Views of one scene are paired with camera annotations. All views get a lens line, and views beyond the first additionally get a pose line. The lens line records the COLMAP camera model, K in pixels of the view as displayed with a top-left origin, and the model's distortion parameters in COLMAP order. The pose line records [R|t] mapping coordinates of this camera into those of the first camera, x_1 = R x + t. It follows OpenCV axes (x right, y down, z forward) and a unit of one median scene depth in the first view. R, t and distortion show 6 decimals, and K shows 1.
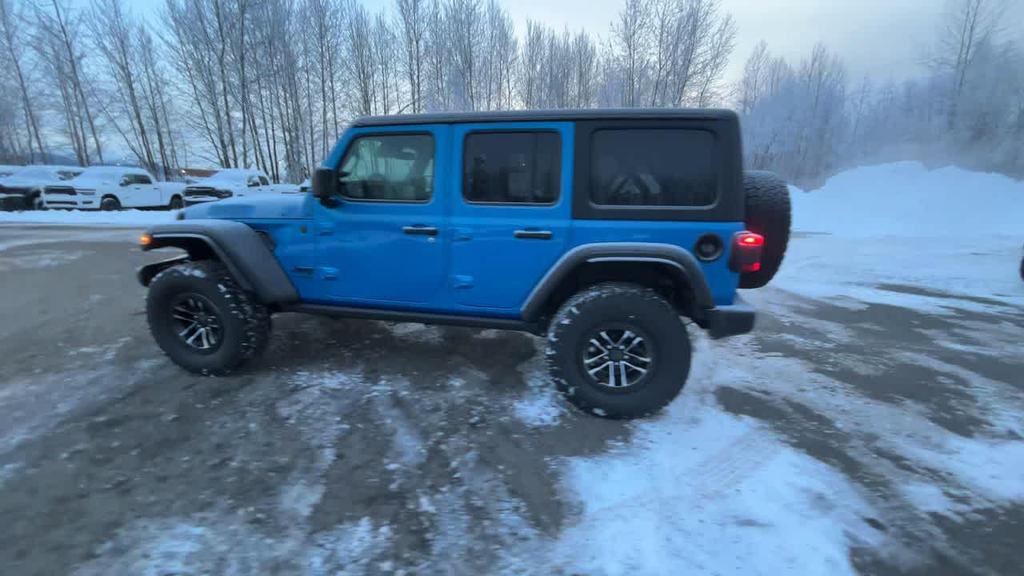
lens RADIAL K [[396.0, 0, 509.5], [0, 396.0, 291.4], [0, 0, 1]] dist [-0.001896, 0.000094]
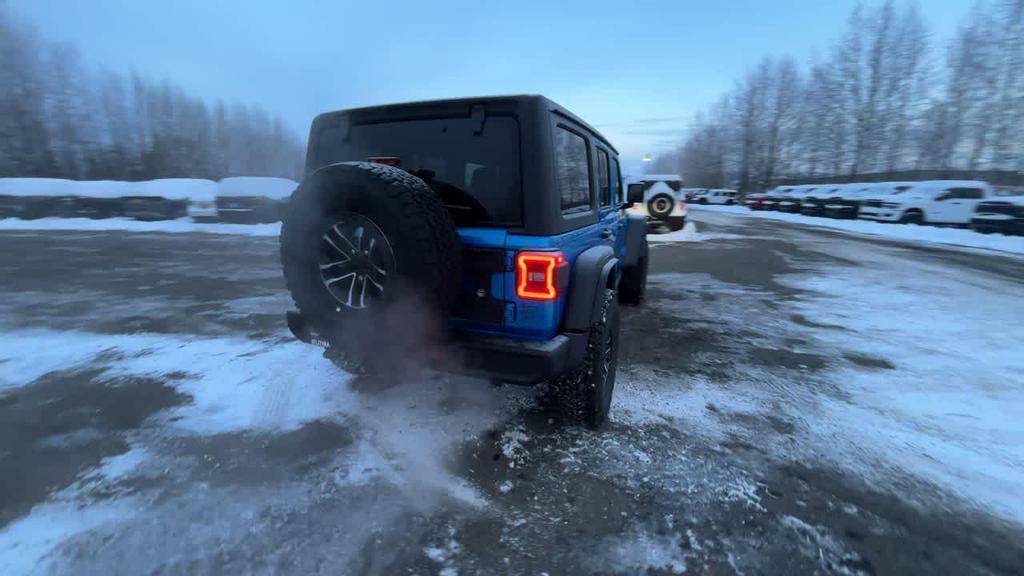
lens RADIAL K [[396.0, 0, 508.7], [0, 396.0, 287.7], [0, 0, 1]] dist [-0.001896, 0.000094]
pose [[-0.222844, 0.217048, -0.950385, 1.378002], [-0.261354, 0.925909, 0.272740, -0.411374], [0.939167, 0.309165, -0.149607, 1.584320]]
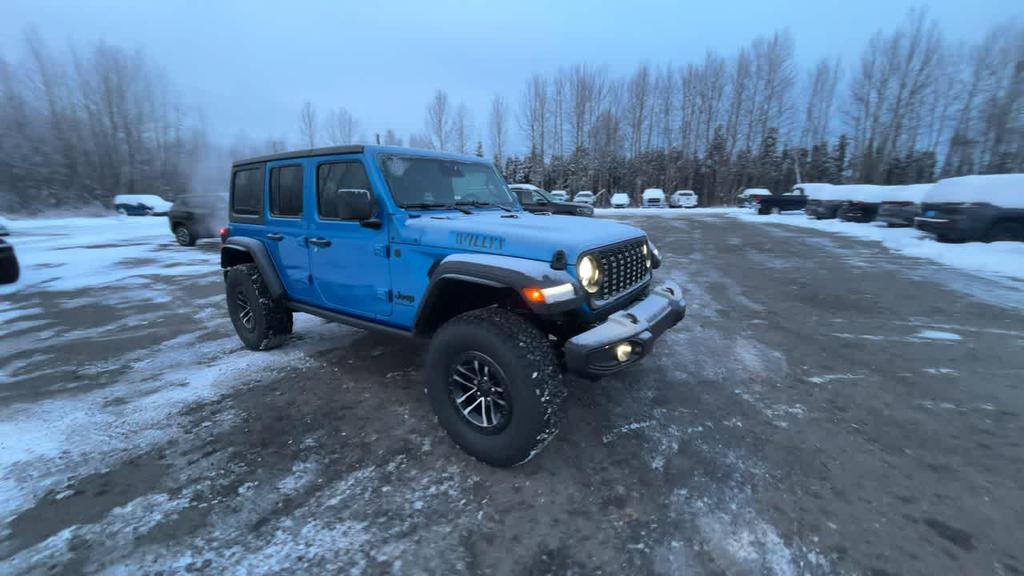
lens RADIAL K [[396.0, 0, 510.3], [0, 396.0, 286.6], [0, 0, 1]] dist [-0.001896, 0.000094]
pose [[-0.895367, -0.101528, 0.433601, -1.226298], [0.115311, 0.887602, 0.445945, -0.700271], [-0.430141, 0.449283, -0.783022, 2.466530]]
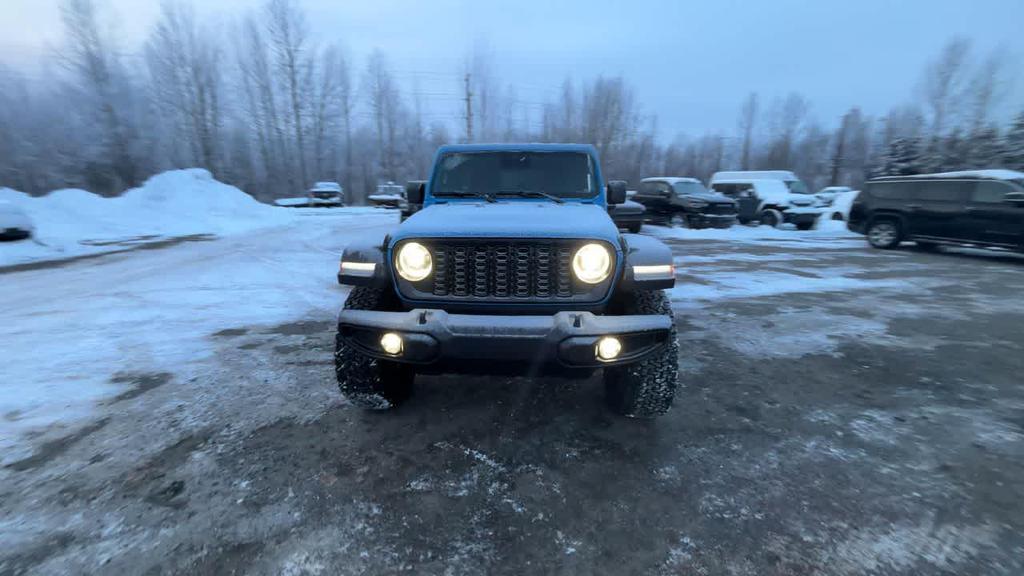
lens RADIAL K [[396.0, 0, 508.3], [0, 396.0, 284.9], [0, 0, 1]] dist [-0.001896, 0.000094]
pose [[-0.108855, -0.233982, 0.966128, -1.878604], [0.258248, 0.931876, 0.254784, -0.433763], [-0.959926, 0.277235, -0.041014, 1.536253]]
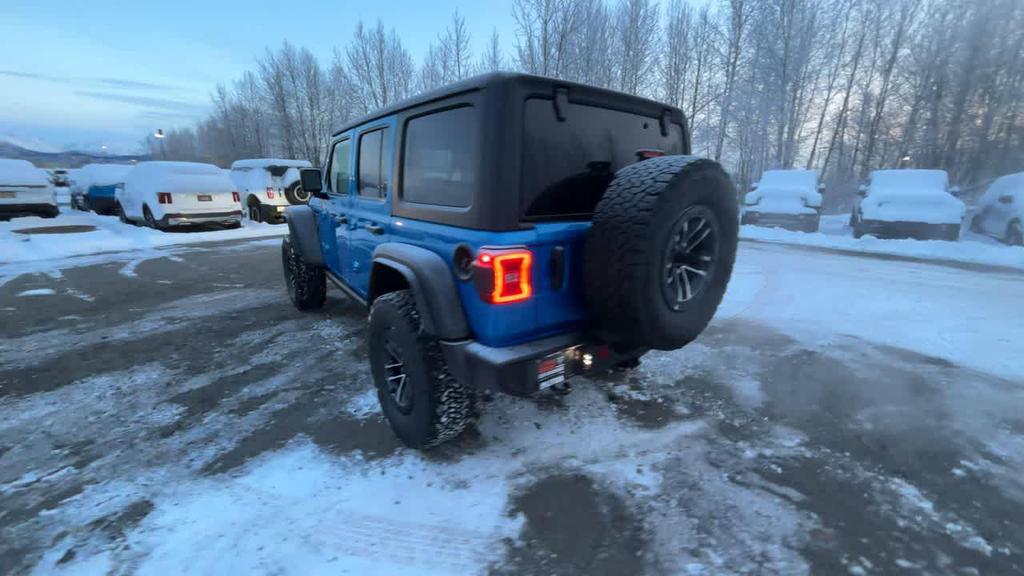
lens RADIAL K [[396.0, 0, 510.1], [0, 396.0, 290.7], [0, 0, 1]] dist [-0.001896, 0.000094]
pose [[0.736245, 0.176169, -0.653382, 0.999077], [-0.179998, 0.981719, 0.061872, -0.112518], [0.652337, 0.072054, 0.754496, 0.463428]]
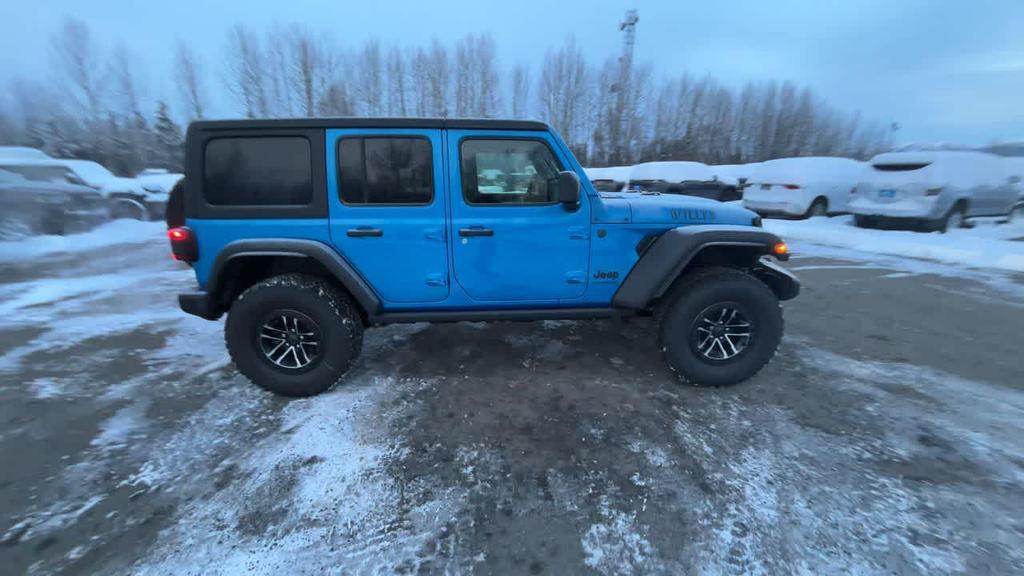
lens RADIAL K [[396.0, 0, 510.8], [0, 396.0, 286.5], [0, 0, 1]] dist [-0.001896, 0.000094]
pose [[-0.981293, 0.048095, -0.186415, -0.007332], [-0.054674, 0.858803, 0.509380, -0.760116], [0.184592, 0.510043, -0.840108, 2.679093]]
